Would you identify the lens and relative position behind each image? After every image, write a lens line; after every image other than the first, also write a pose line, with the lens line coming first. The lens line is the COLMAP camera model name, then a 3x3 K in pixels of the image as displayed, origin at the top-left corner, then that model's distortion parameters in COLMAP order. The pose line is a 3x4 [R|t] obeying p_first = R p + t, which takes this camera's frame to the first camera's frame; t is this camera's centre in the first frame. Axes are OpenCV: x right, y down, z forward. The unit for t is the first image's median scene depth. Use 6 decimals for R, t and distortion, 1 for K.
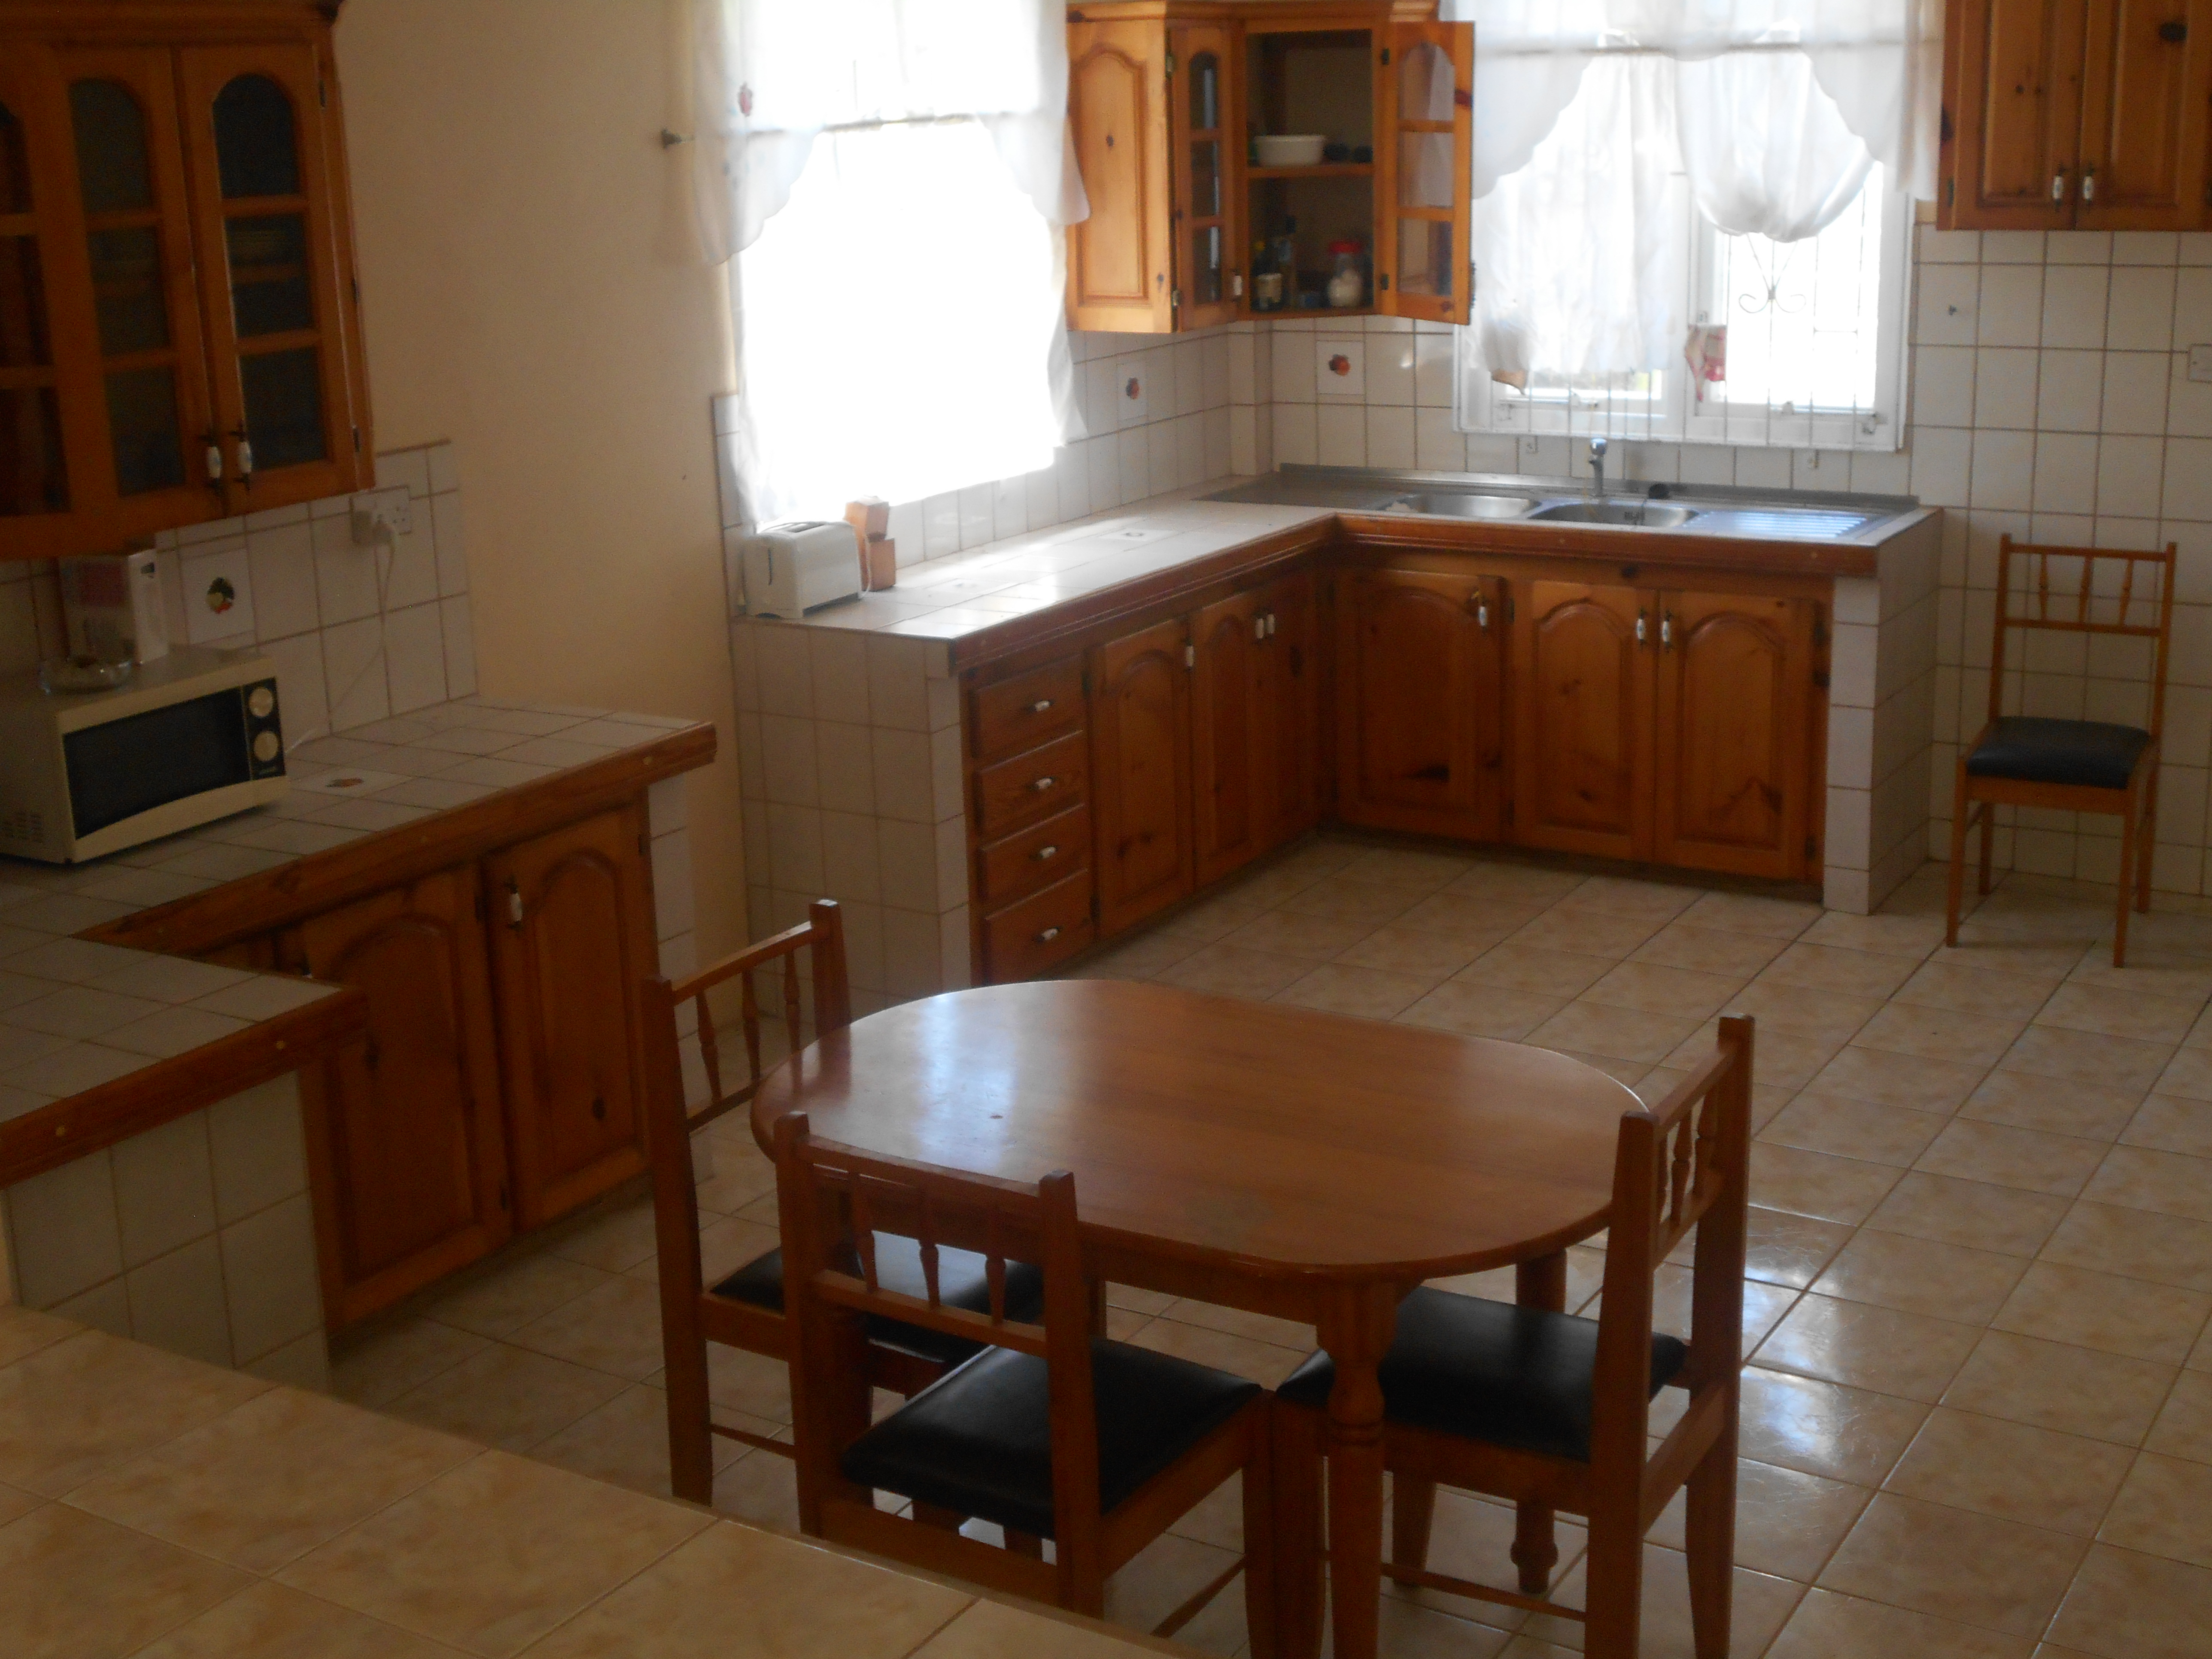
lens RADIAL K [[2827.1, 0, 1105.6], [0, 2827.1, 832.8], [0, 0, 1]] dist [0.031428, 0.000000]
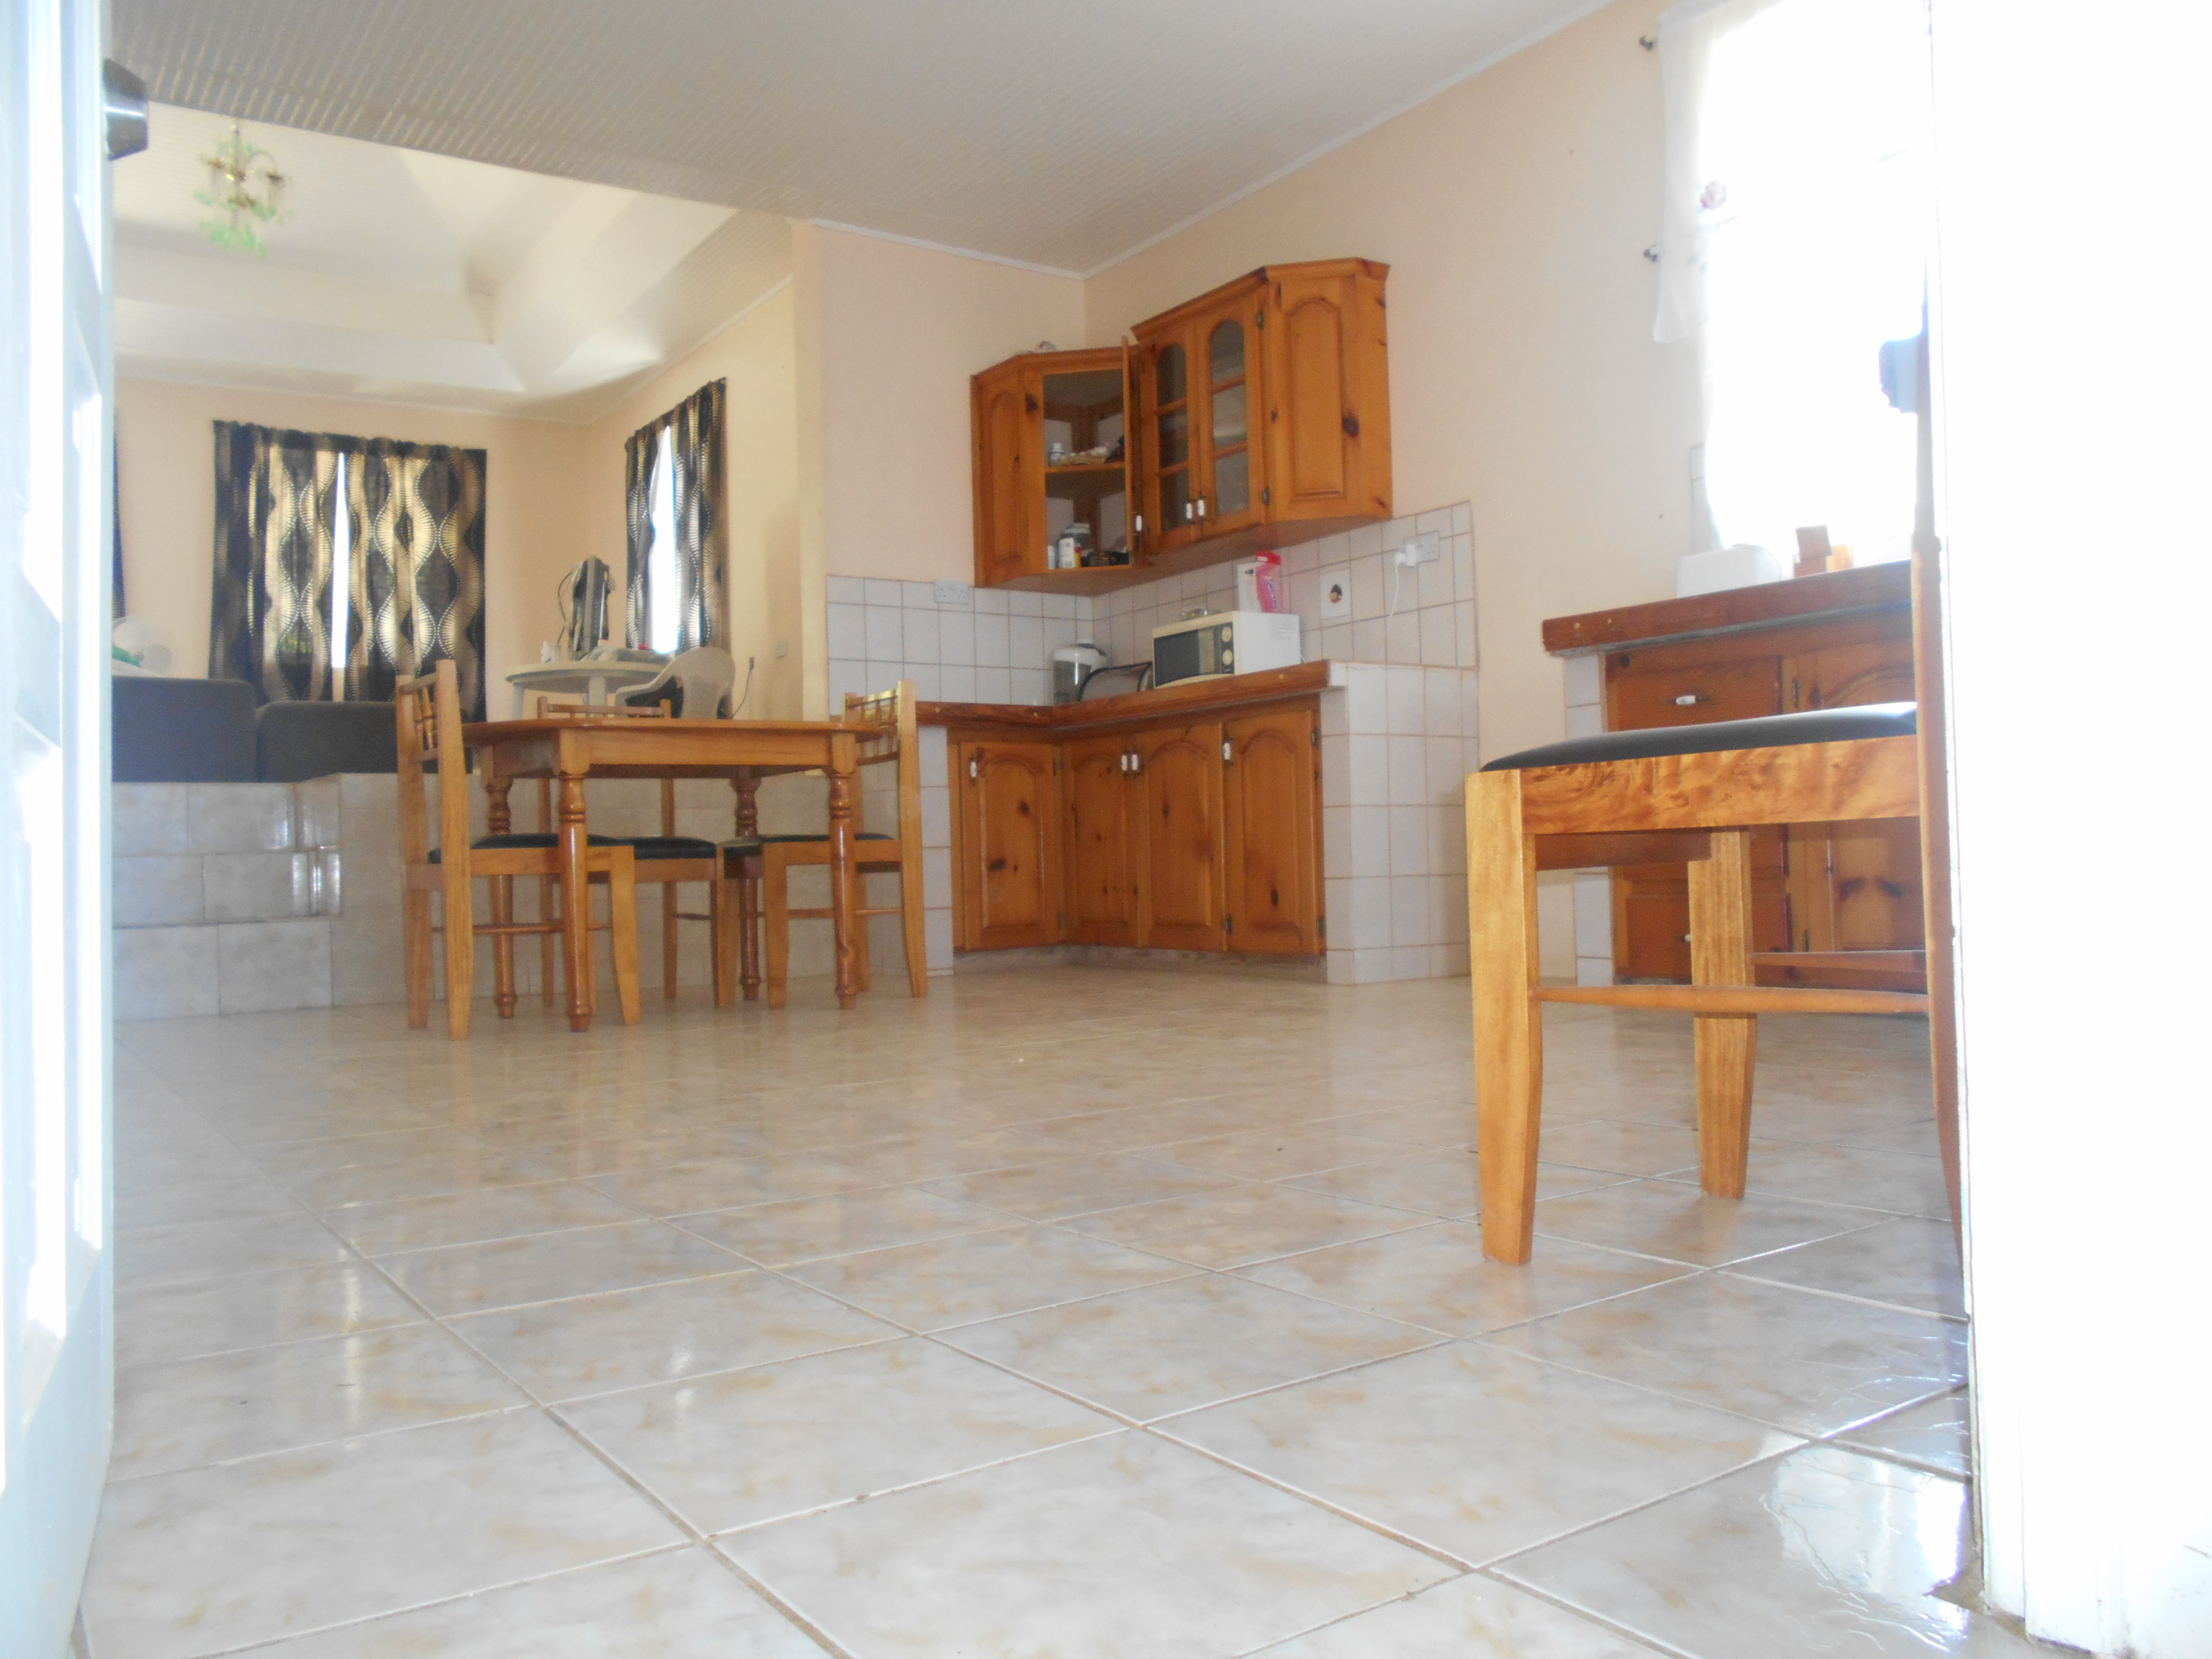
lens RADIAL K [[1684.9, 0, 1104.7], [0, 1684.9, 815.3], [0, 0, 1]] dist [-0.030592, 0.000861]
pose [[-0.408541, 0.020702, -0.912505, 0.755518], [-0.205992, 0.971858, 0.114274, -0.037695], [0.889191, 0.234655, -0.392780, 1.329472]]
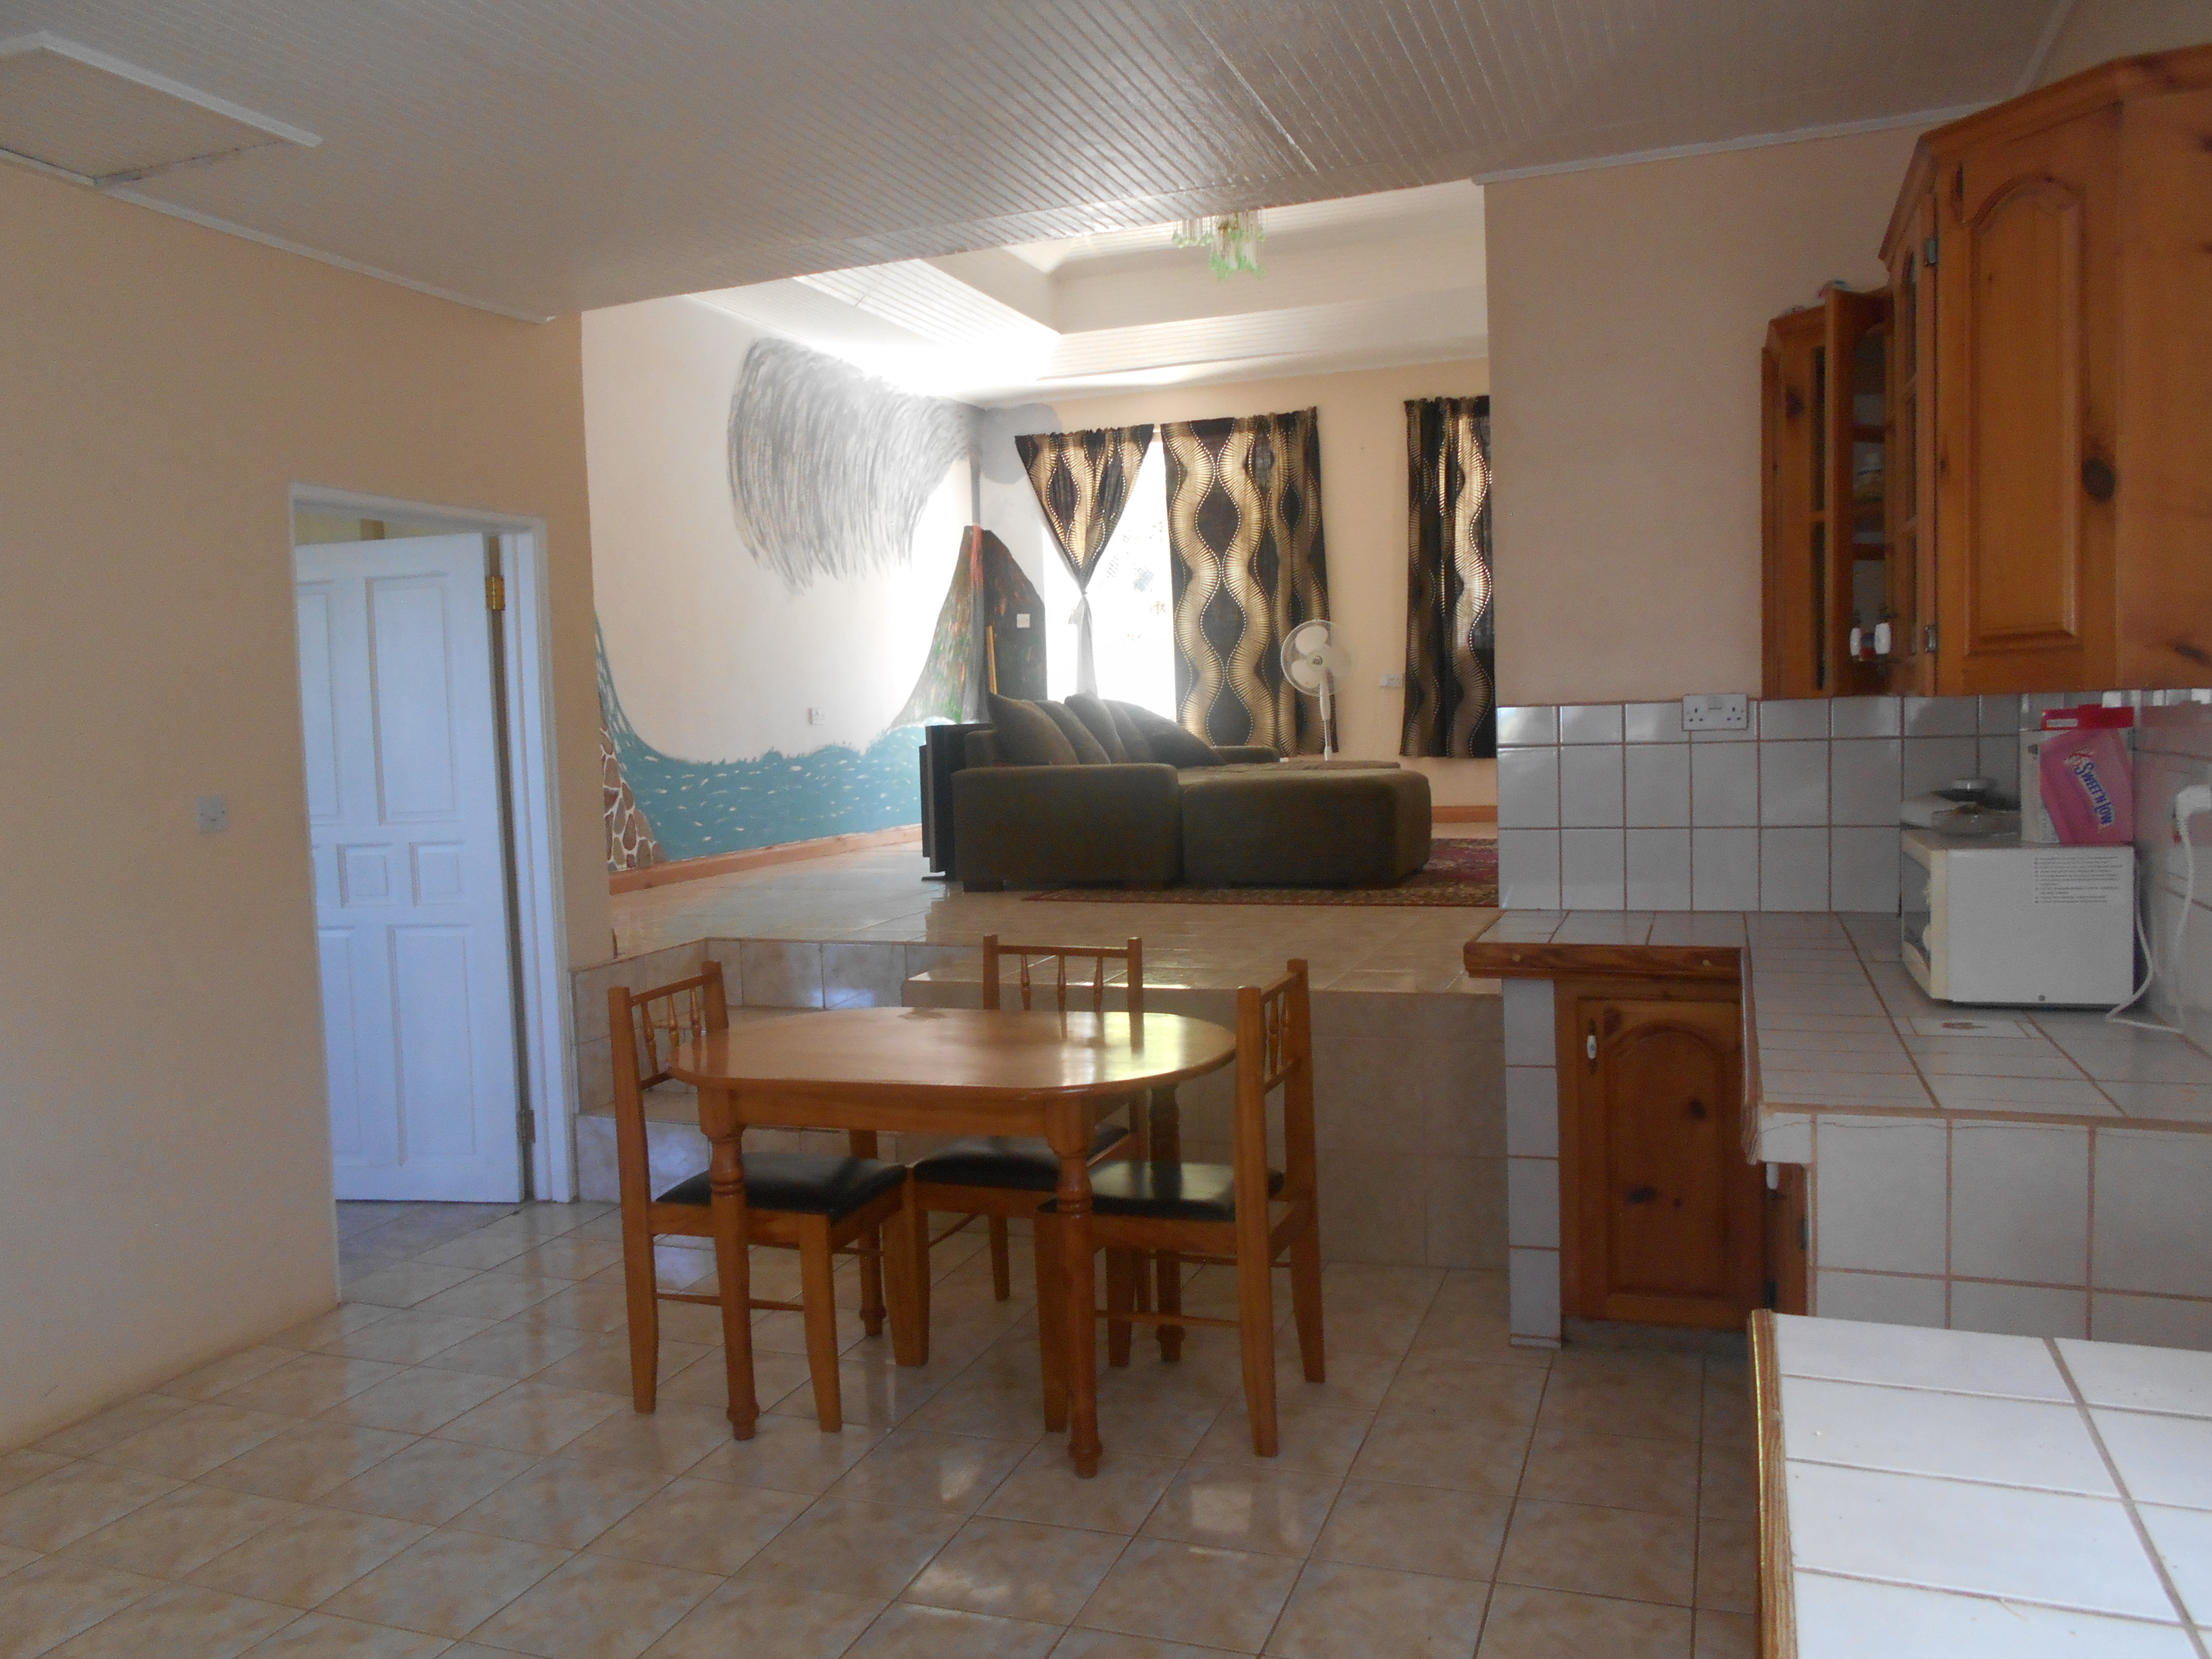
lens RADIAL K [[1684.9, 0, 1105.4], [0, 1684.9, 835.0], [0, 0, 1]] dist [-0.030592, 0.000861]
pose [[-0.981119, 0.073129, -0.179045, 0.070670], [0.007711, 0.939813, 0.341603, -0.248443], [0.193250, 0.333773, -0.922632, 1.382092]]
